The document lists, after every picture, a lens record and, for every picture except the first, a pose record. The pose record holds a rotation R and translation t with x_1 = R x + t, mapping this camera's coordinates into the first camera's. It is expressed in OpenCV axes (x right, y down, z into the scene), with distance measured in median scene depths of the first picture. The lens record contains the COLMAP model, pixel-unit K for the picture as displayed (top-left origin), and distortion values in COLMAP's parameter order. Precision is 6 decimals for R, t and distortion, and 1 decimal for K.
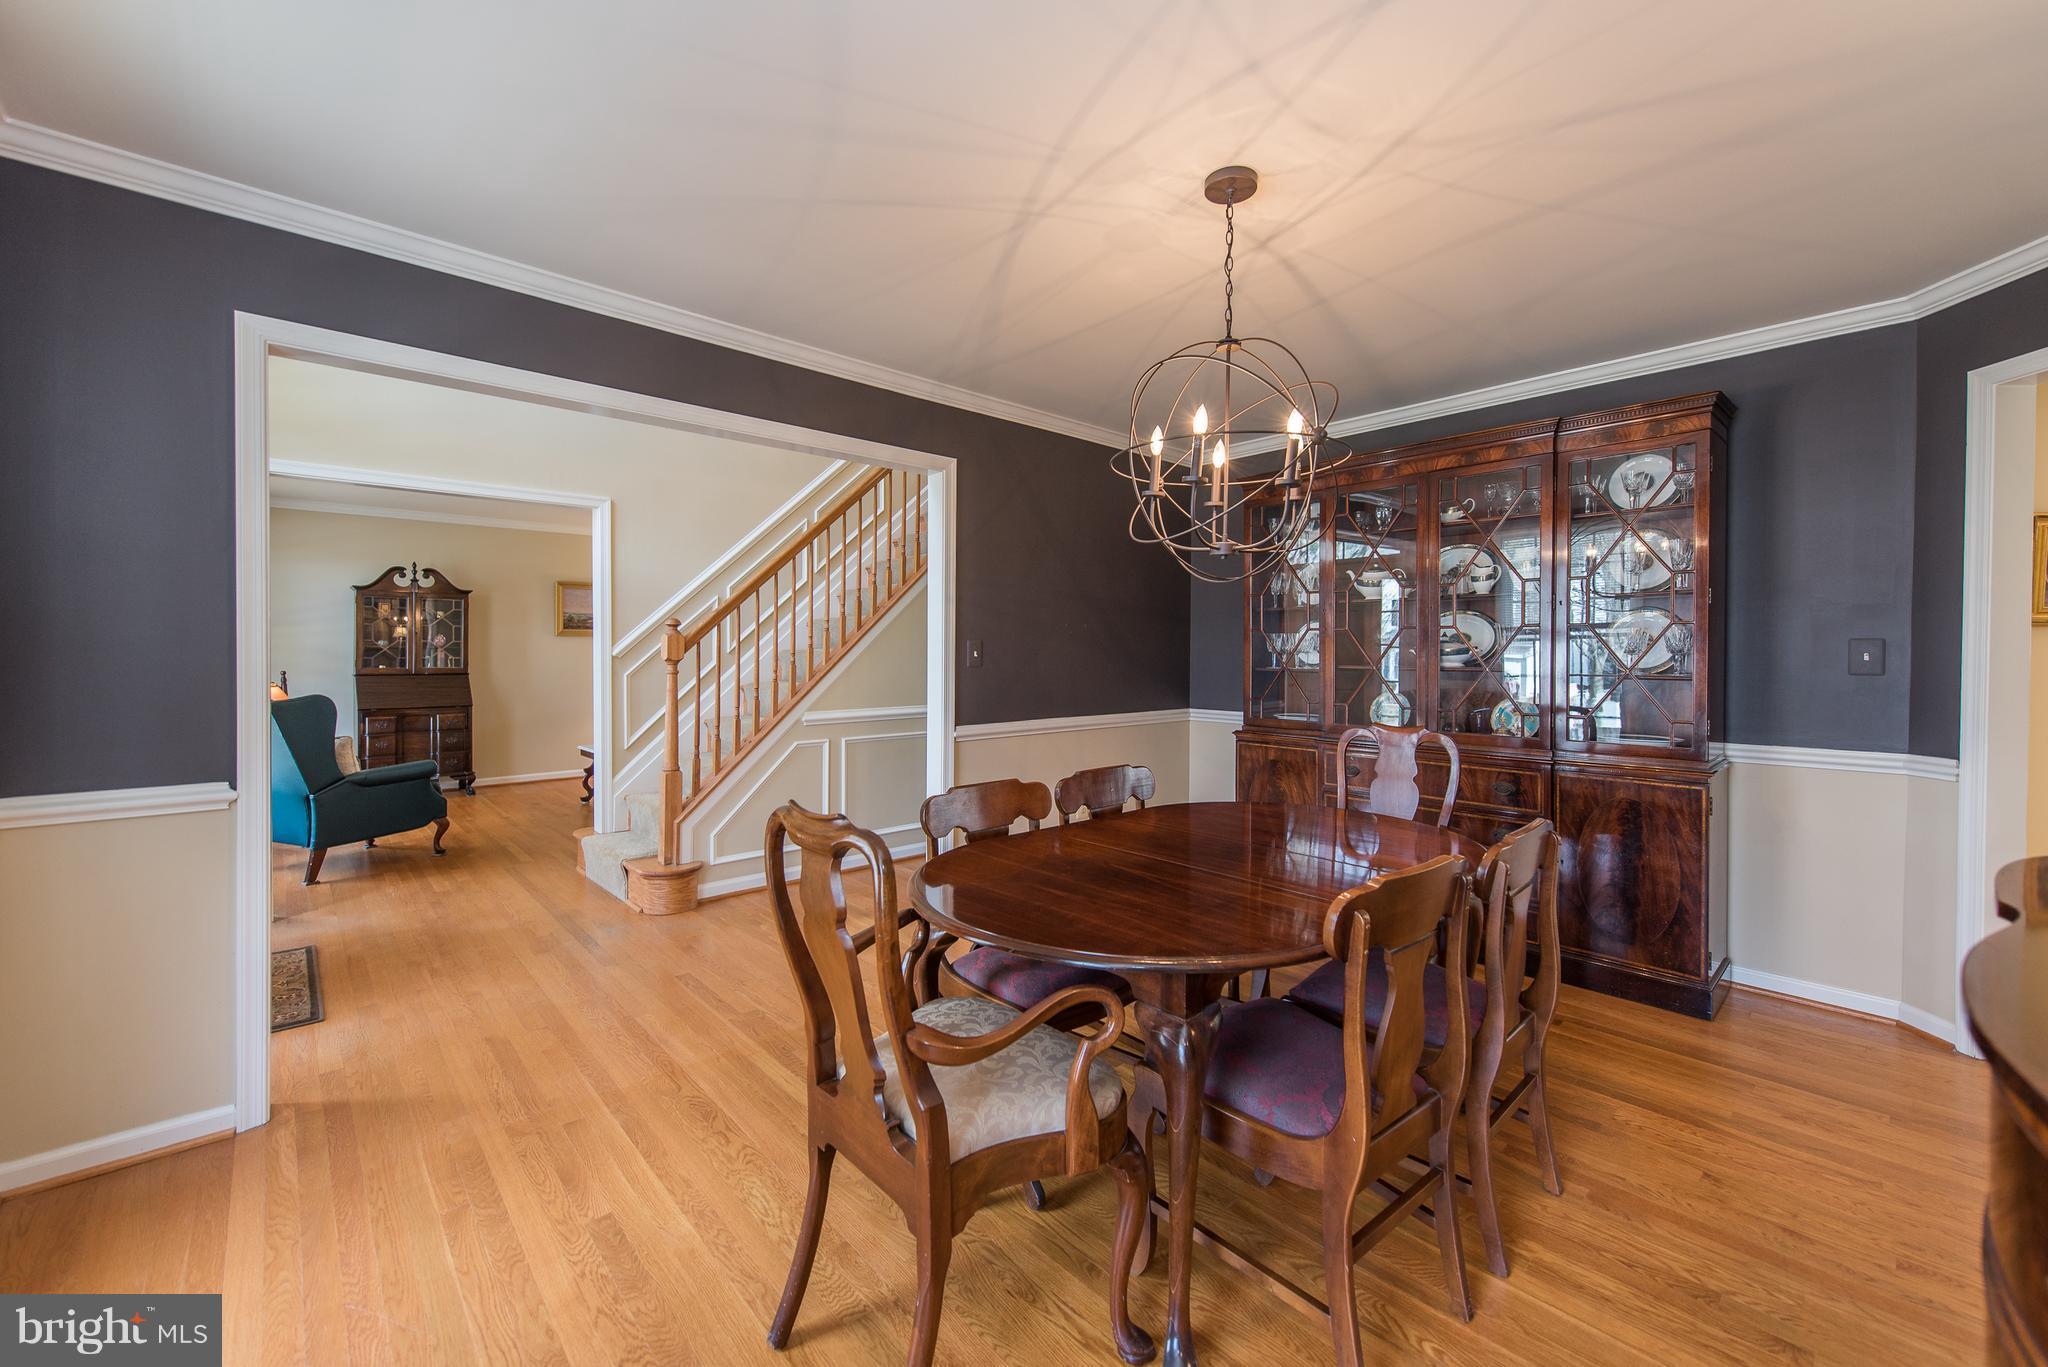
lens RADIAL K [[817.8, 0, 1025.8], [0, 817.8, 666.2], [0, 0, 1]] dist [0.001080, 0.000148]
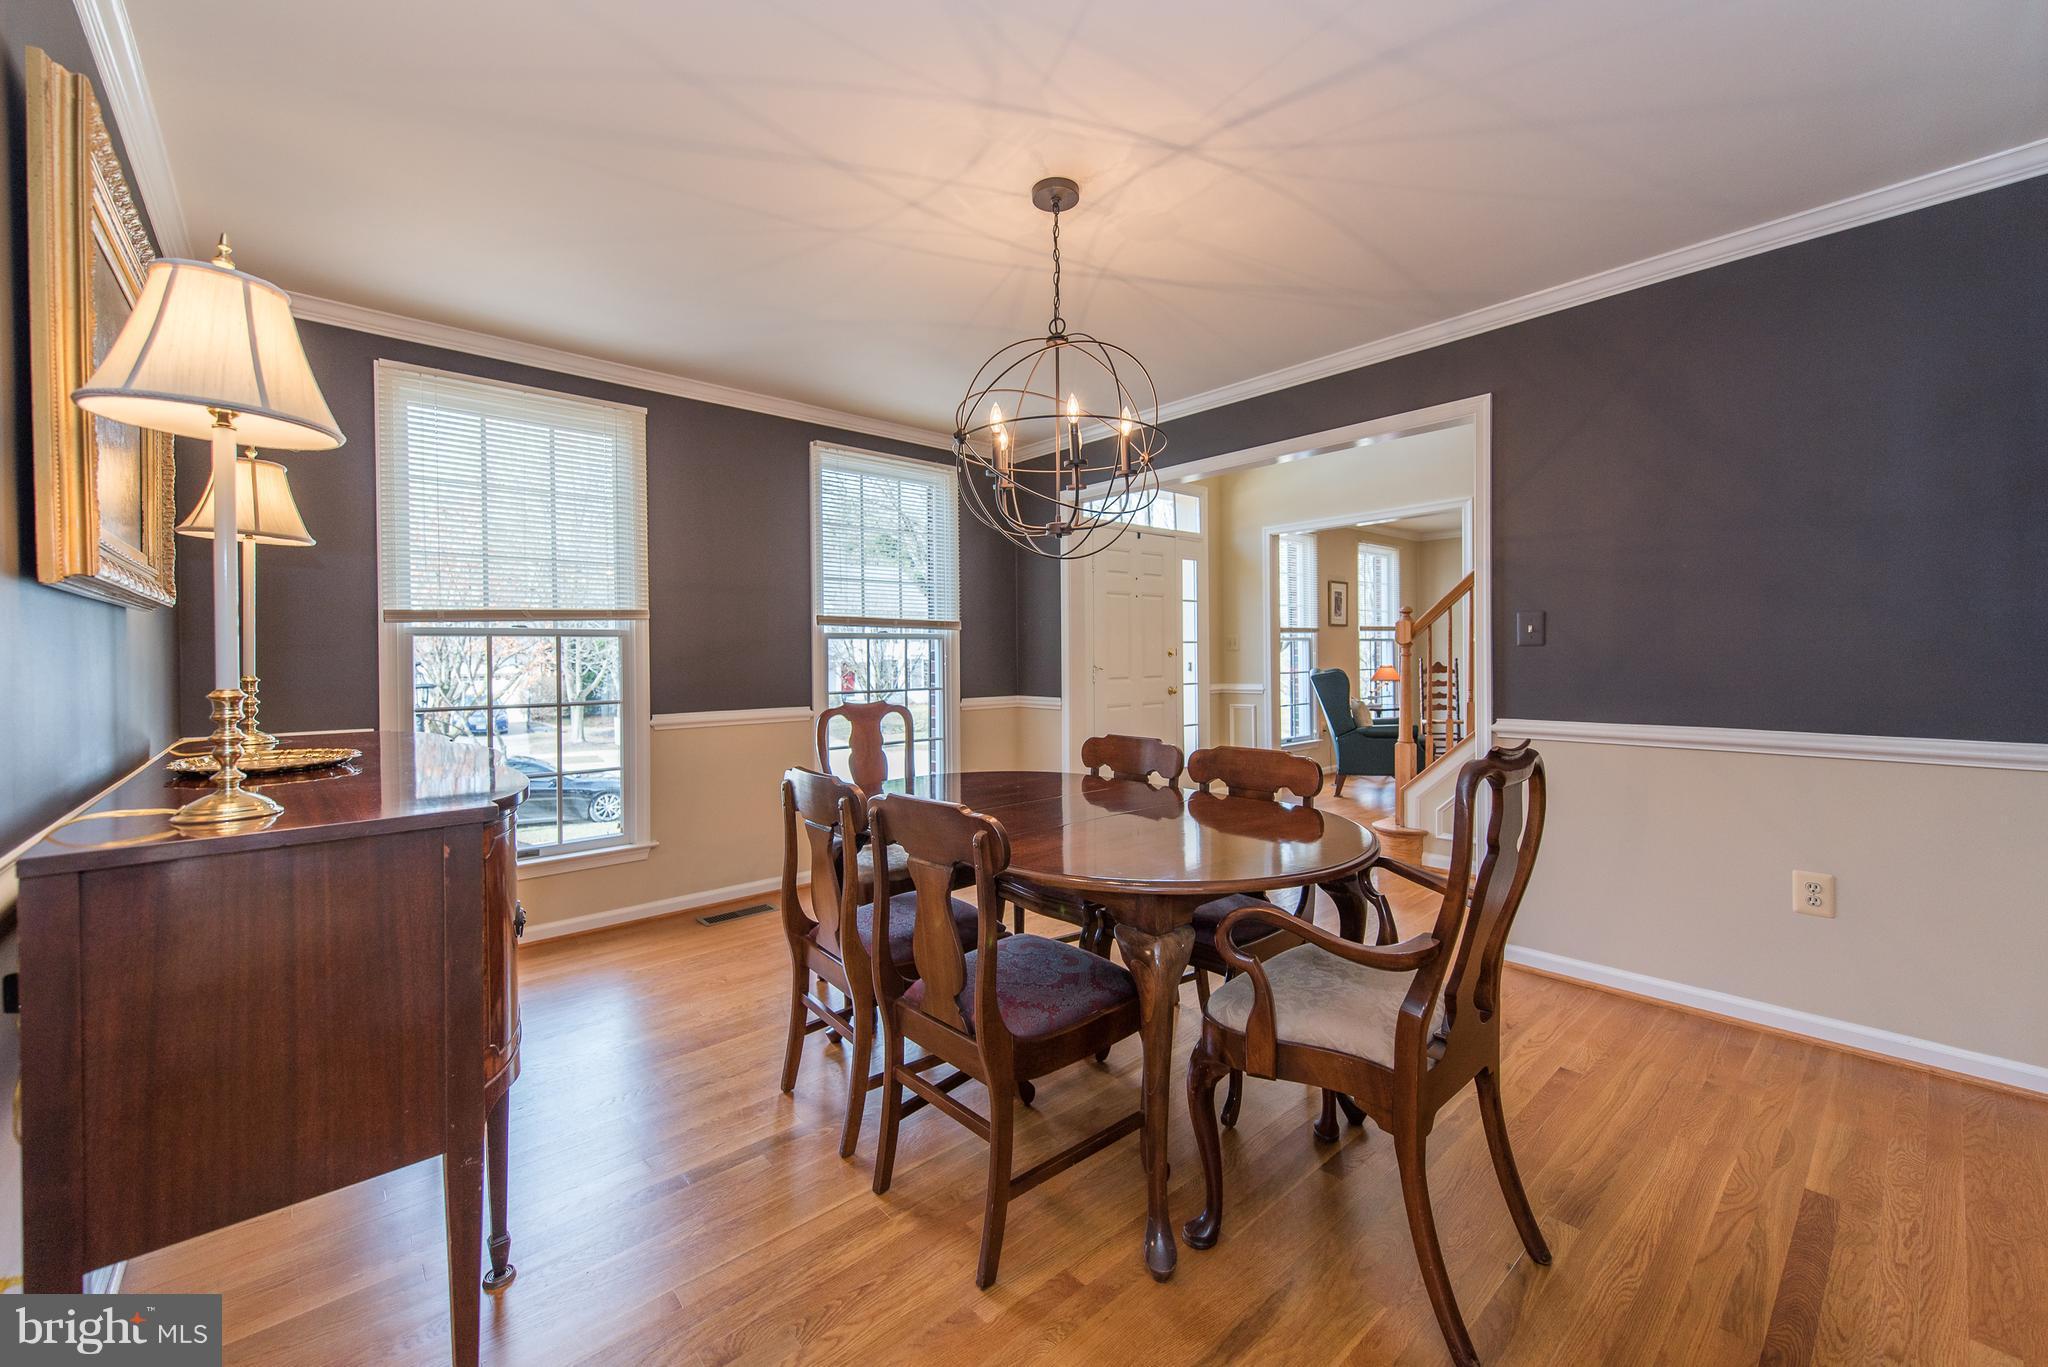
lens RADIAL K [[817.8, 0, 1027.3], [0, 817.8, 671.6], [0, 0, 1]] dist [0.001080, 0.000148]
pose [[-0.013951, 0.024752, -0.999596, 0.736009], [-0.005885, 0.999674, 0.024836, 0.008366], [0.999885, 0.006229, -0.013801, 0.537456]]
